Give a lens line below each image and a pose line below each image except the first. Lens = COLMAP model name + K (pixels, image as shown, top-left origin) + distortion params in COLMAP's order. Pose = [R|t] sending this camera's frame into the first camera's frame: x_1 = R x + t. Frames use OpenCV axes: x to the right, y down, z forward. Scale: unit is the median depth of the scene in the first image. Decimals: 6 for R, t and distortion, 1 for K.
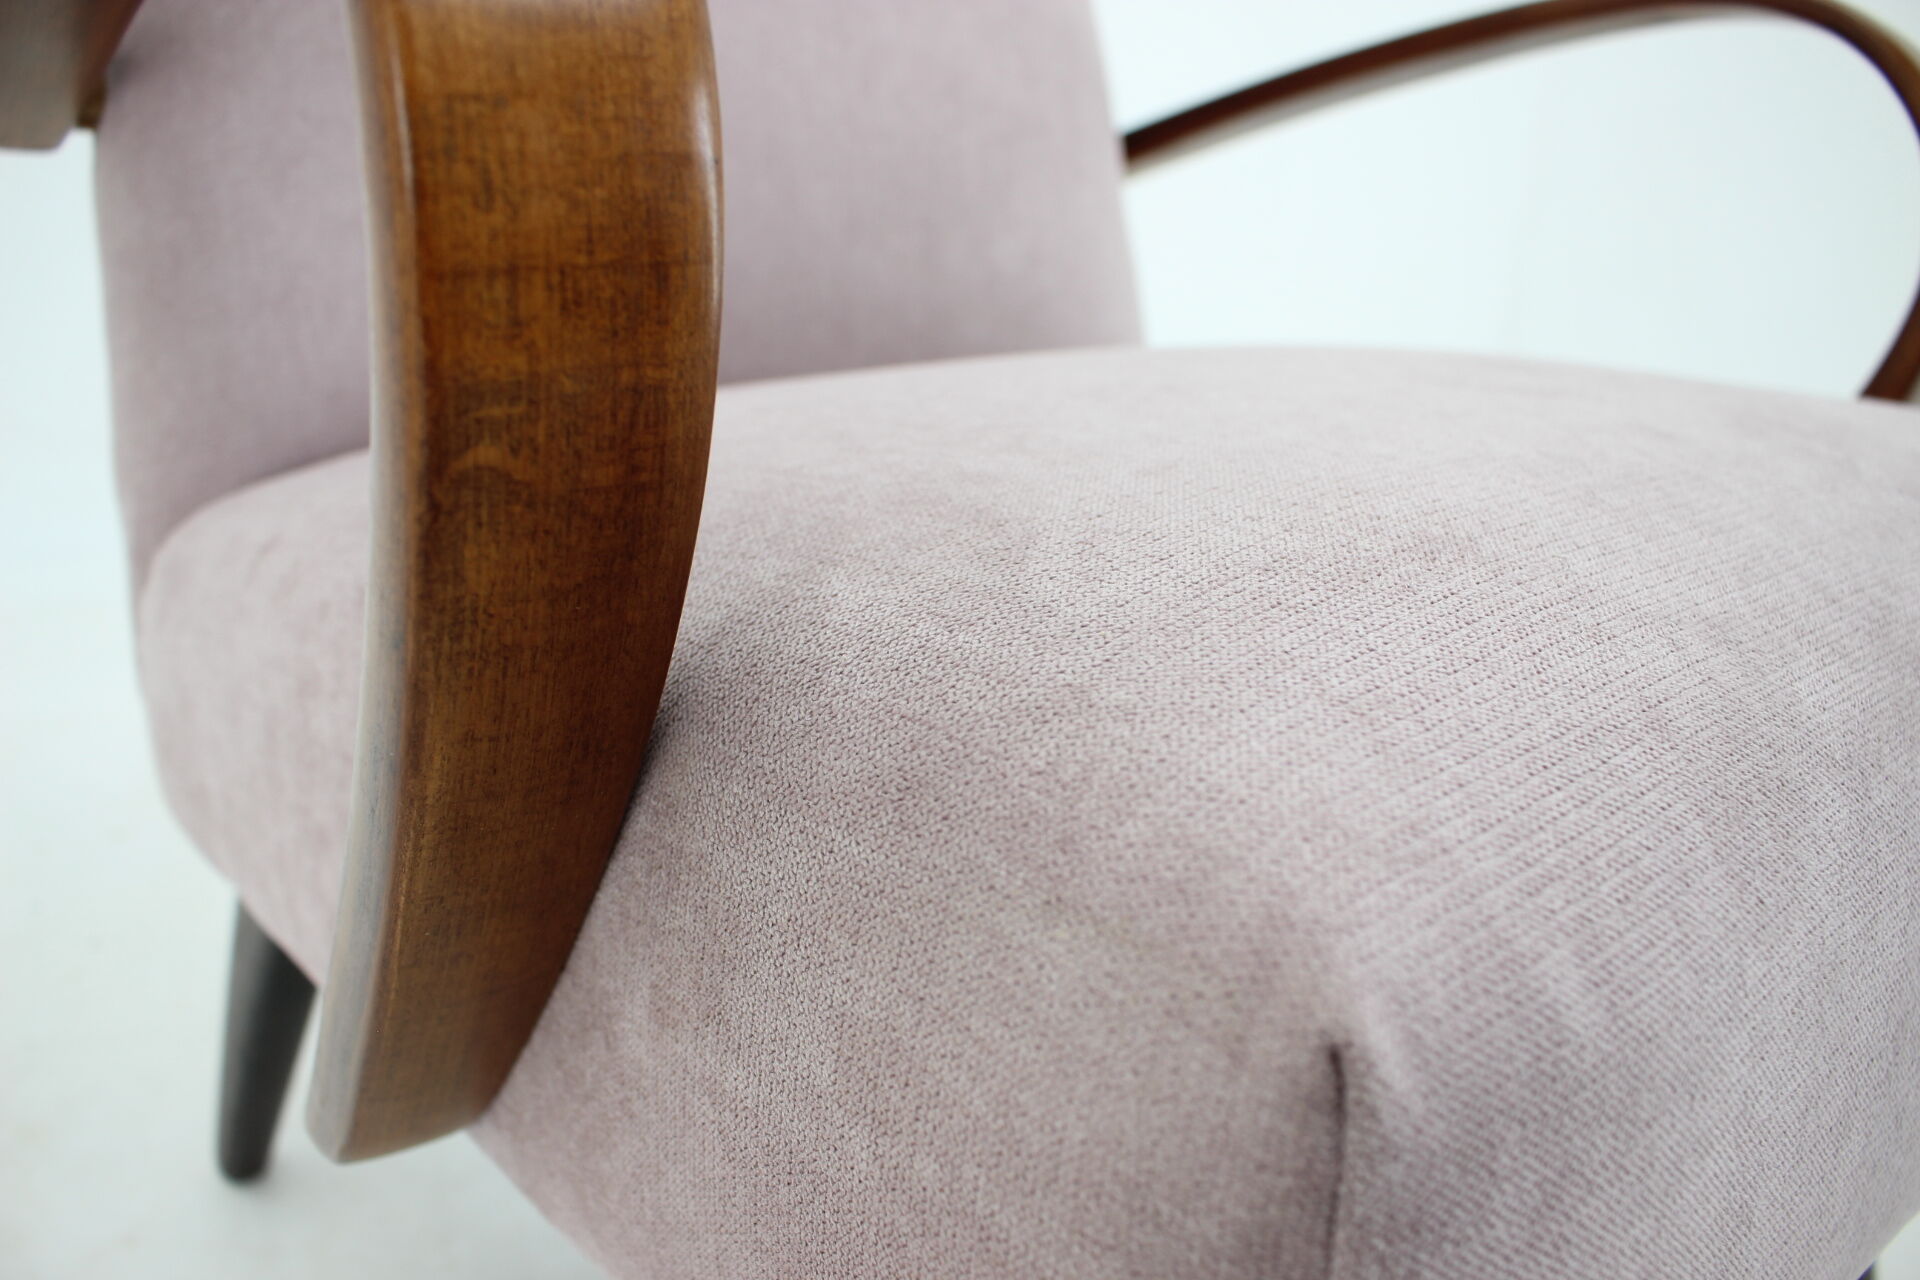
lens RADIAL K [[1583.1, 0, 960.0], [0, 1583.1, 640.0], [0, 0, 1]] dist [-0.130849, 0.010270]
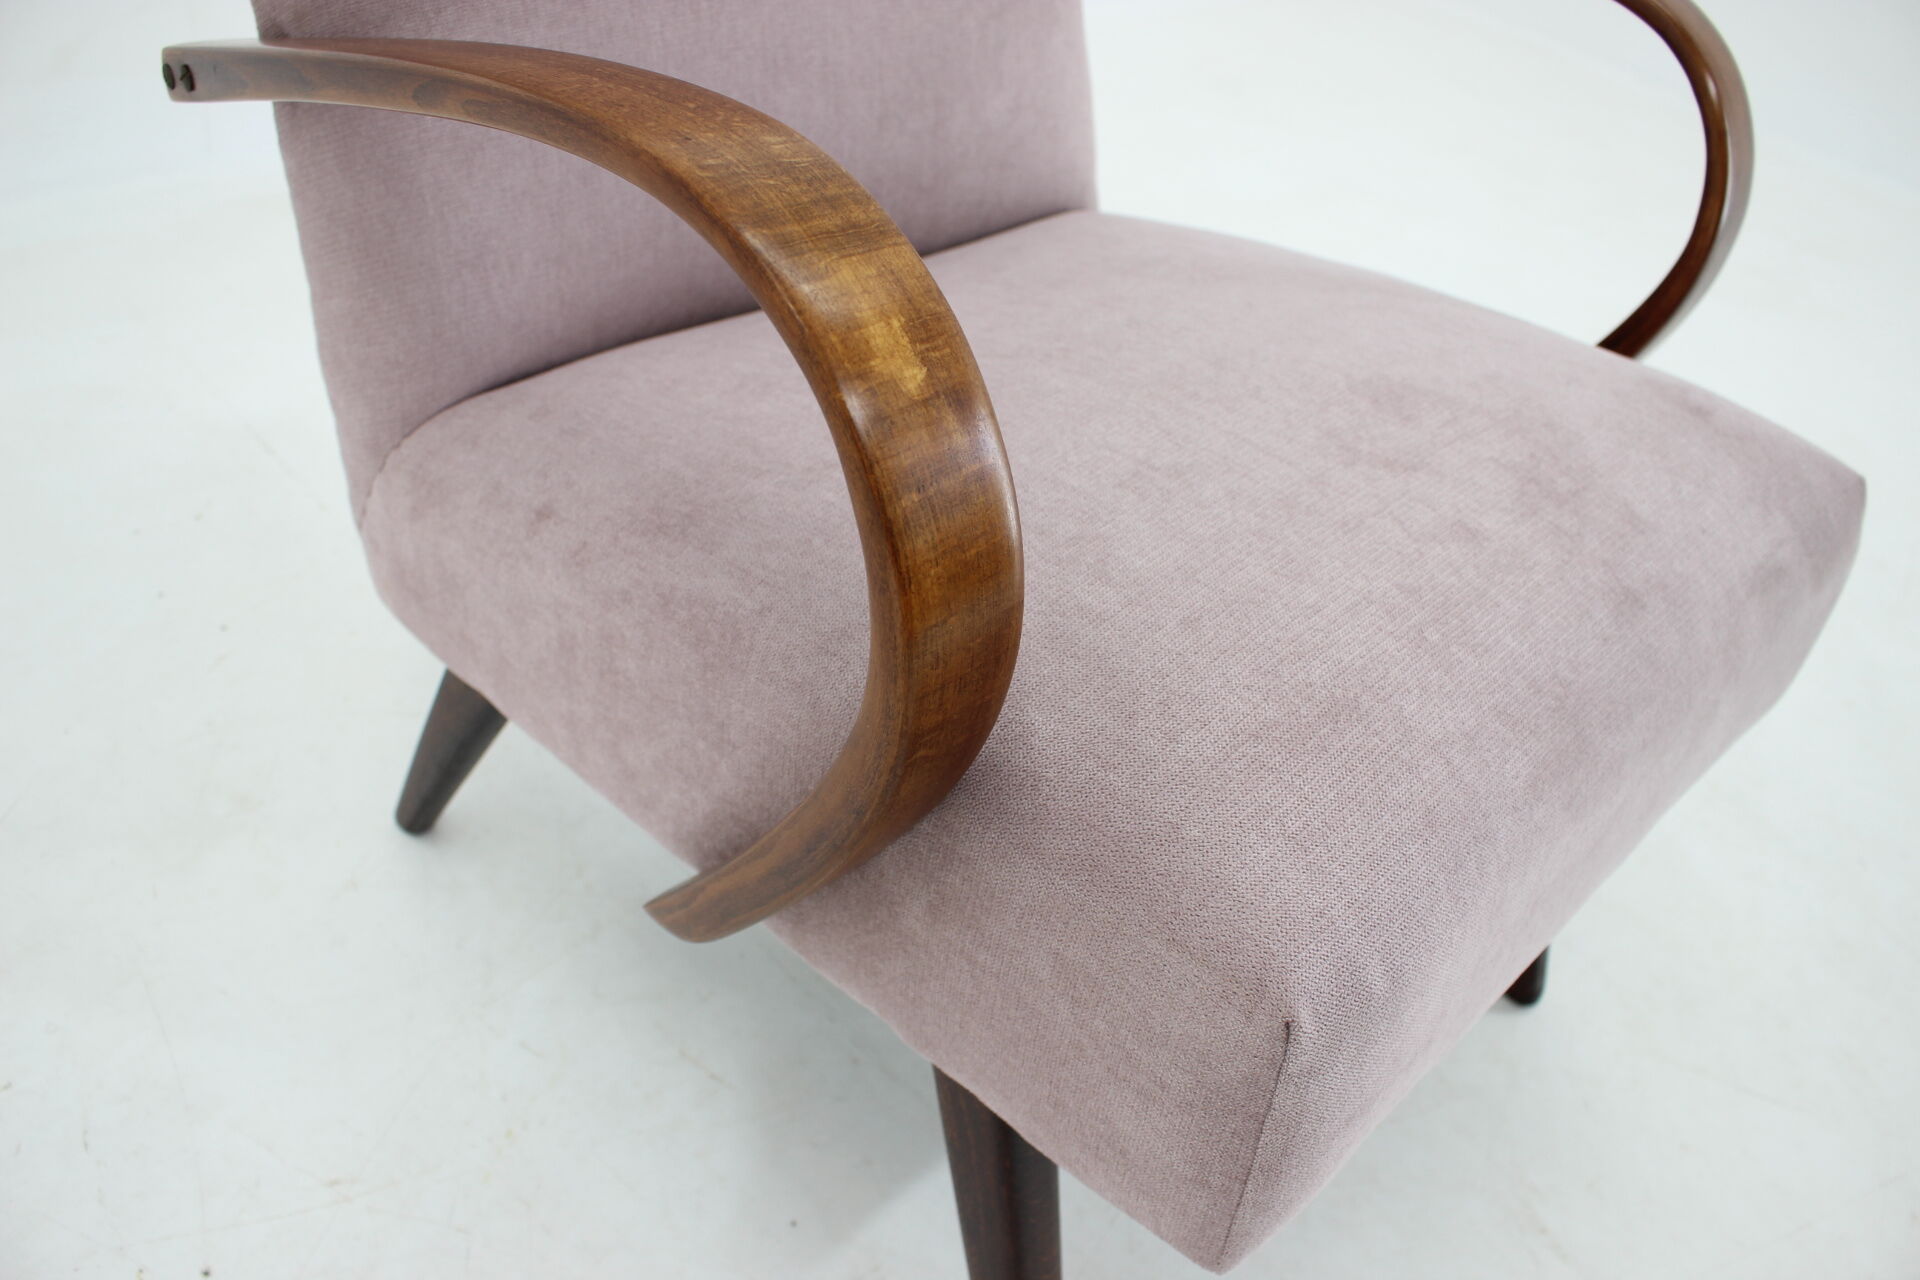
lens RADIAL K [[1583.1, 0, 960.0], [0, 1583.1, 640.0], [0, 0, 1]] dist [-0.130849, 0.010270]
pose [[0.994093, -0.010877, 0.107986, -0.497788], [-0.027526, 0.937167, 0.347793, -1.052190], [-0.104983, -0.348711, 0.931332, -0.999557]]
